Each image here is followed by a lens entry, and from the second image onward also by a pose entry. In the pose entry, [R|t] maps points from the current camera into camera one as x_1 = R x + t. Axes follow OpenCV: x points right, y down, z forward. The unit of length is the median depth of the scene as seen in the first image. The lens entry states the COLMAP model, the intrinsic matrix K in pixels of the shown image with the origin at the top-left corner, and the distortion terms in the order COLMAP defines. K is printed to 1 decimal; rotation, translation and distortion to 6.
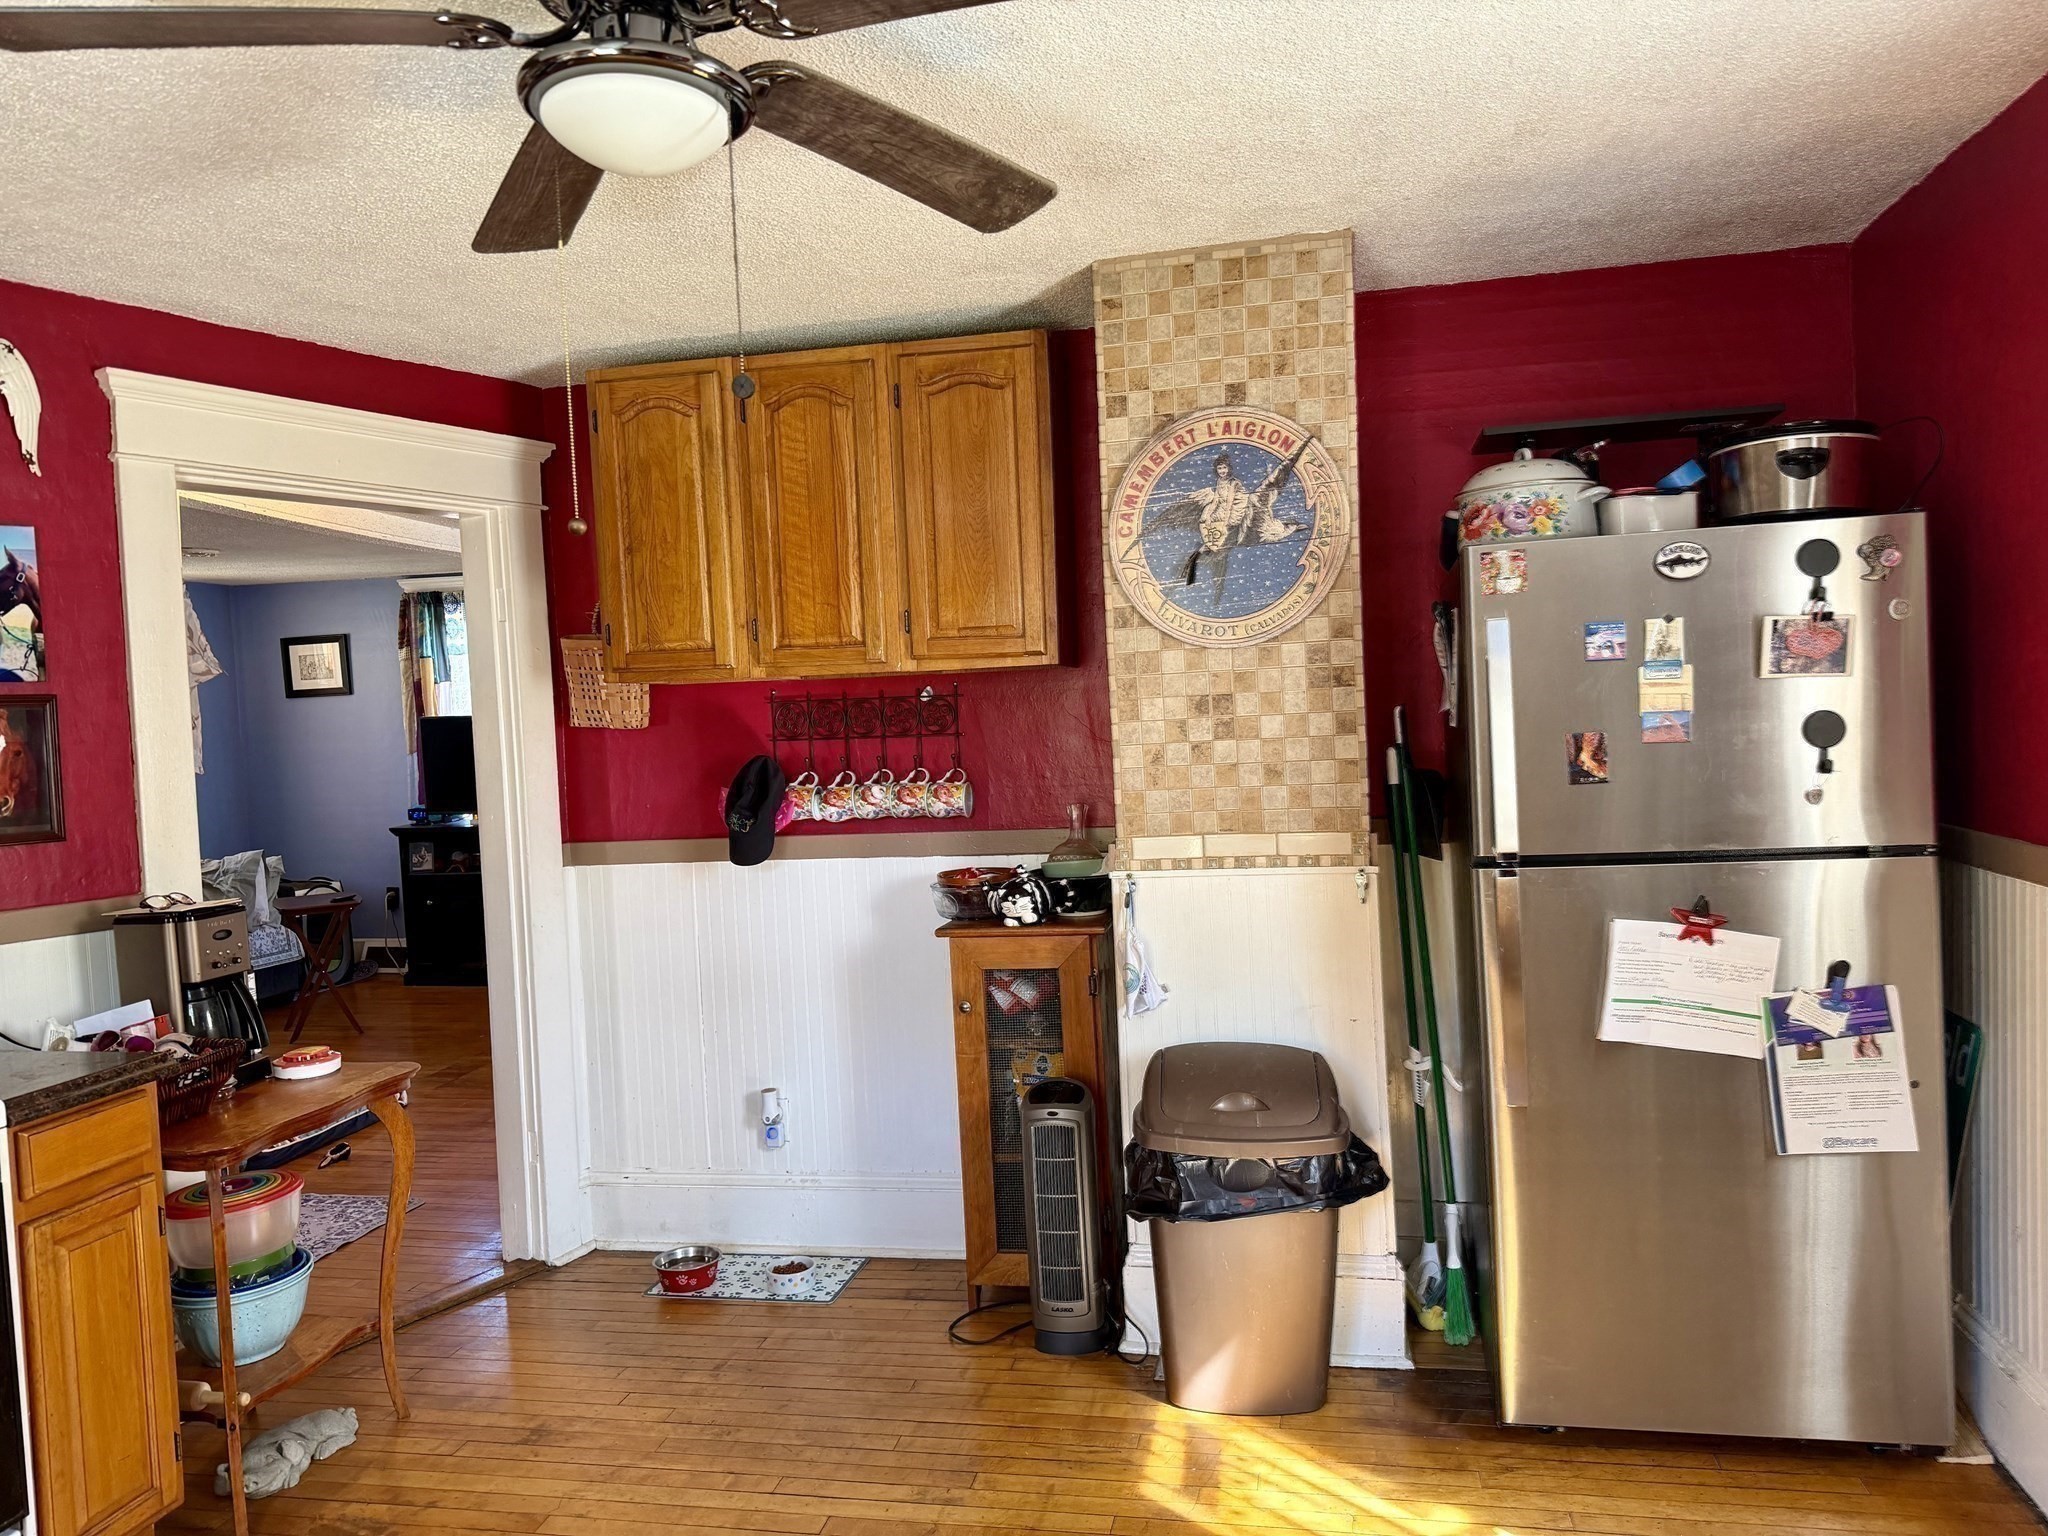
lens RADIAL K [[1462.3, 0, 1017.2], [0, 1462.3, 768.1], [0, 0, 1]] dist [-0.008873, -0.015528]
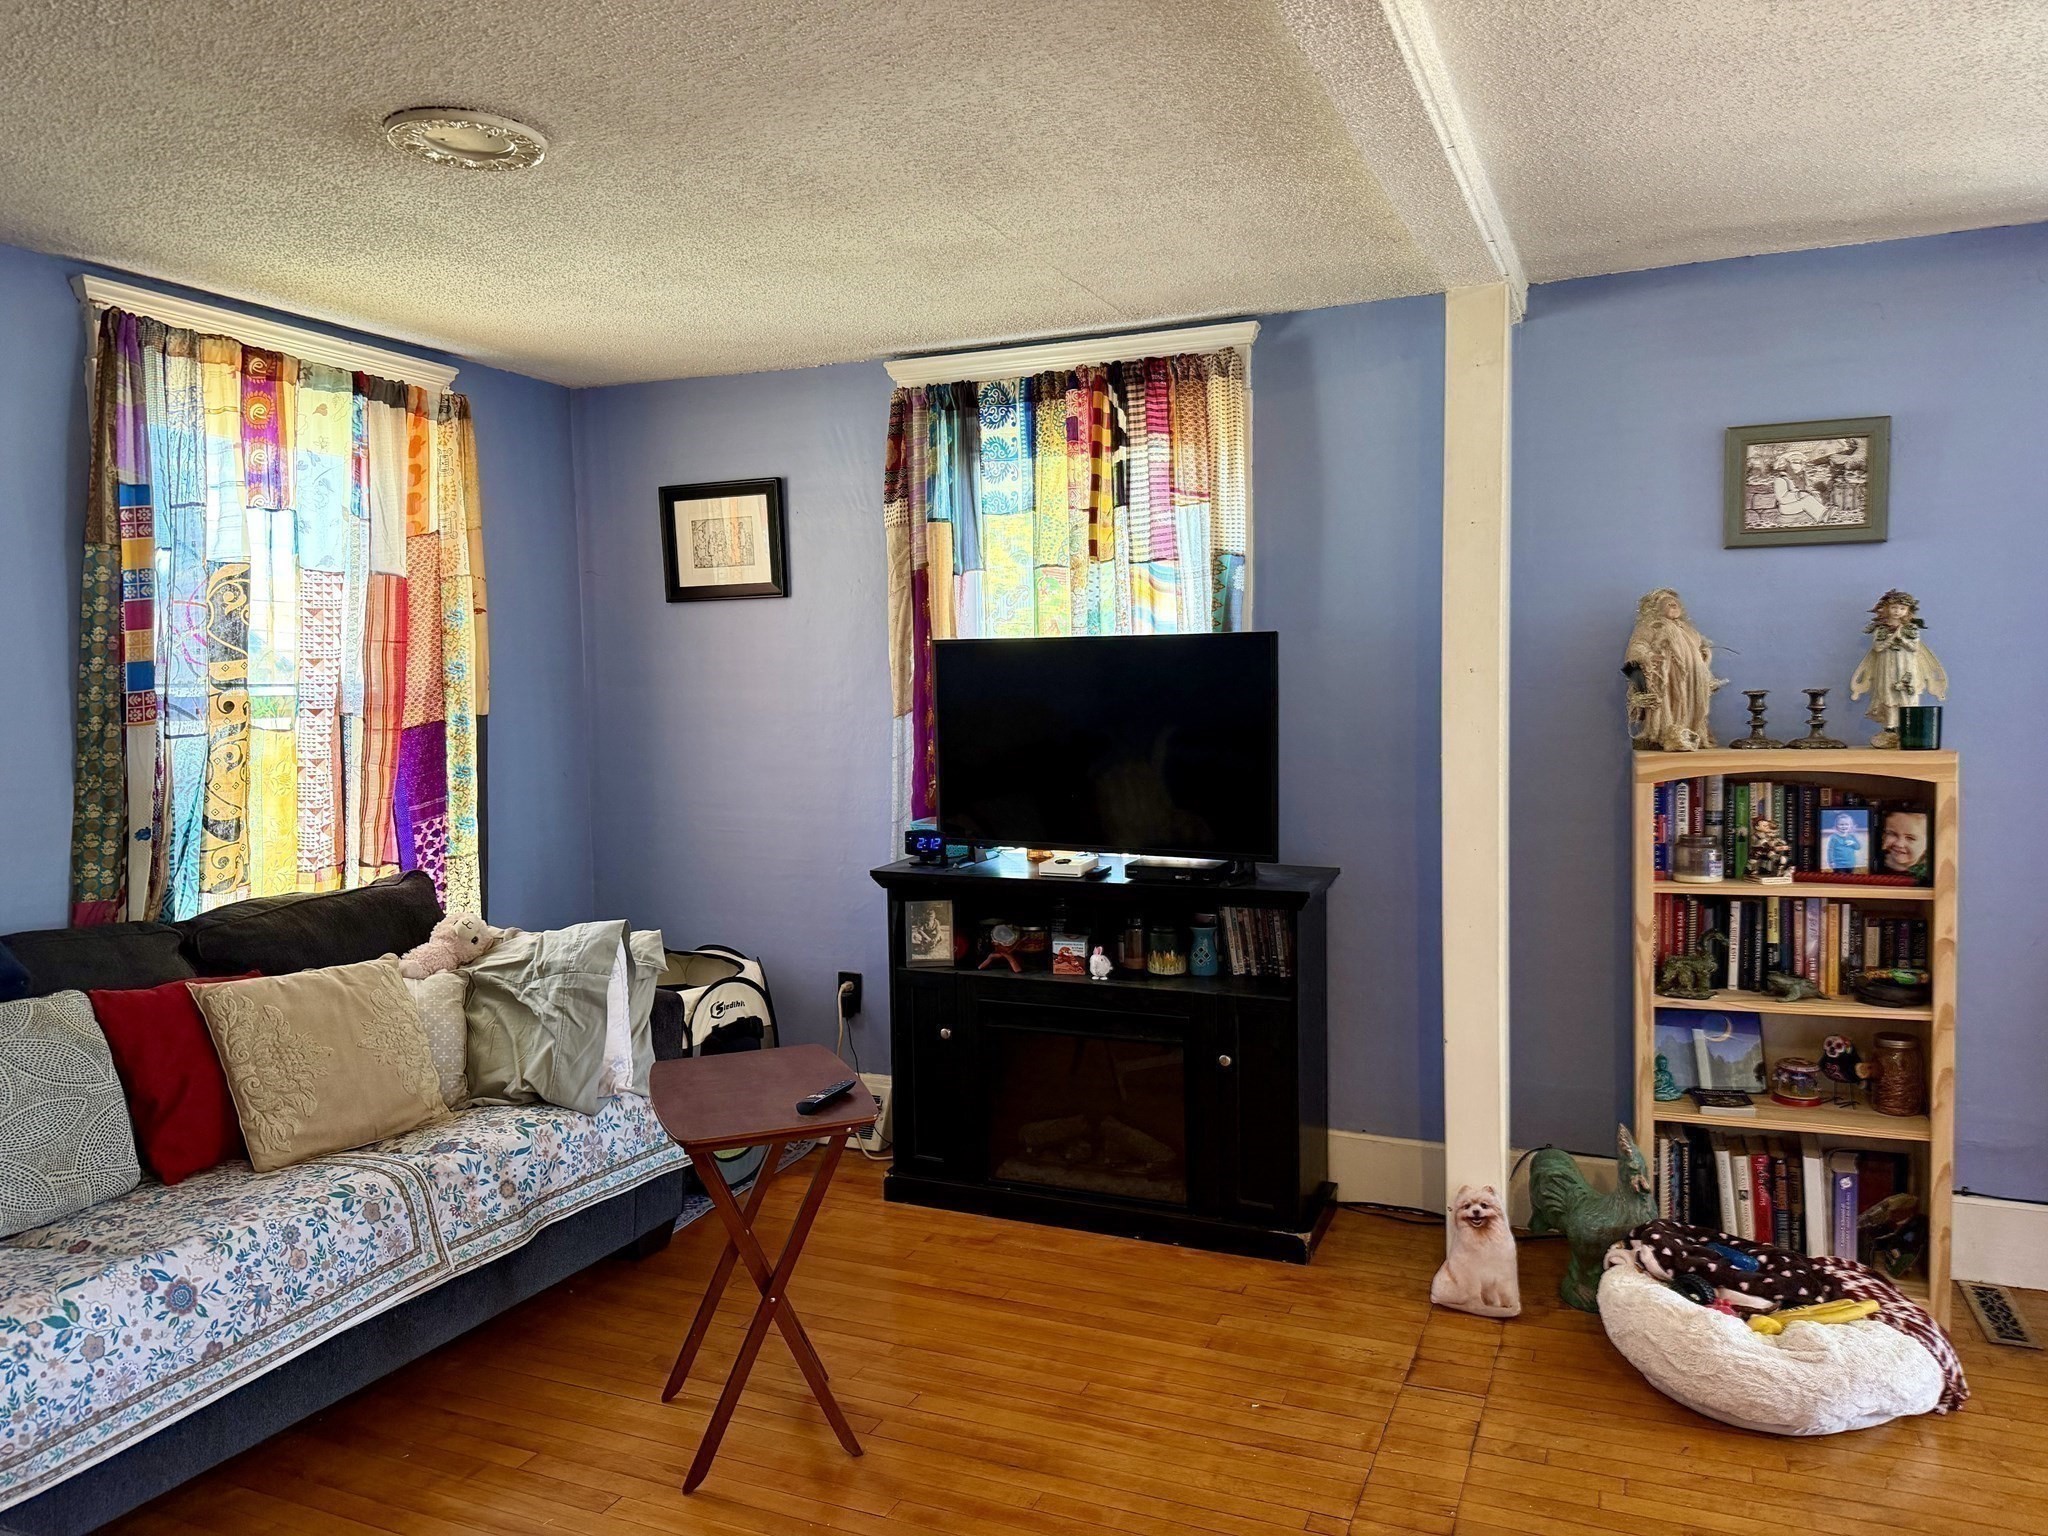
lens RADIAL K [[1462.3, 0, 1031.0], [0, 1462.3, 764.9], [0, 0, 1]] dist [-0.008873, -0.015528]
pose [[0.981304, 0.032980, -0.189620, -0.278334], [-0.030349, 0.999399, 0.016760, -0.002774], [0.190058, -0.010692, 0.981715, 0.521949]]
